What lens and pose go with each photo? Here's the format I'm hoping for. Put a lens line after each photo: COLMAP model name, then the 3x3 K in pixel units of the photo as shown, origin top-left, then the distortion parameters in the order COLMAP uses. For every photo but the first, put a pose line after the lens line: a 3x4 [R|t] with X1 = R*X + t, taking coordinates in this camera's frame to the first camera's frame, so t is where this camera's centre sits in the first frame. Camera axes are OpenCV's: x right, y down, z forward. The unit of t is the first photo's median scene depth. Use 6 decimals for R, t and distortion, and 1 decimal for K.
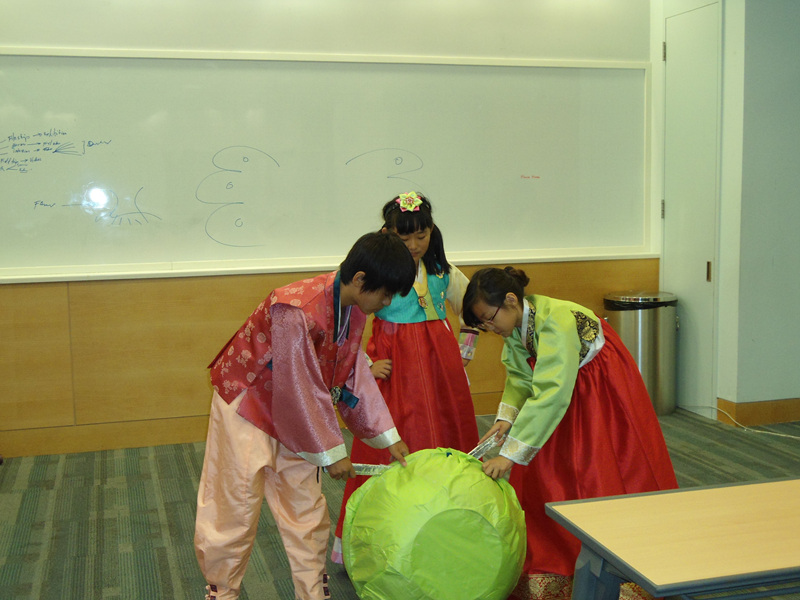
lens RADIAL K [[1104.8, 0, 347.5], [0, 1104.8, 328.1], [0, 0, 1]] dist [-0.035787, -0.006039]
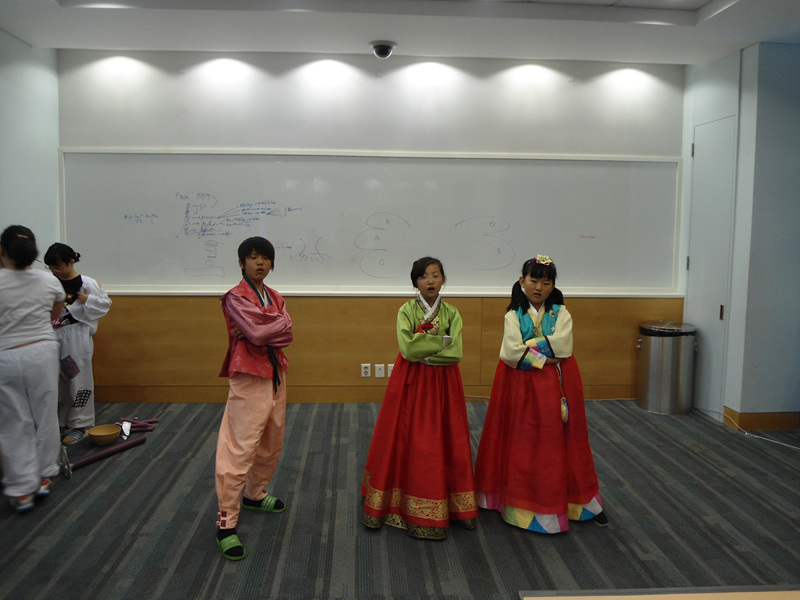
lens RADIAL K [[571.4, 0, 363.6], [0, 571.4, 272.0], [0, 0, 1]] dist [-0.045269, -0.010335]
pose [[0.964005, 0.046366, -0.261810, 0.083566], [-0.056438, 0.997922, -0.031081, -0.055001], [0.259825, 0.044738, 0.964619, 0.225983]]
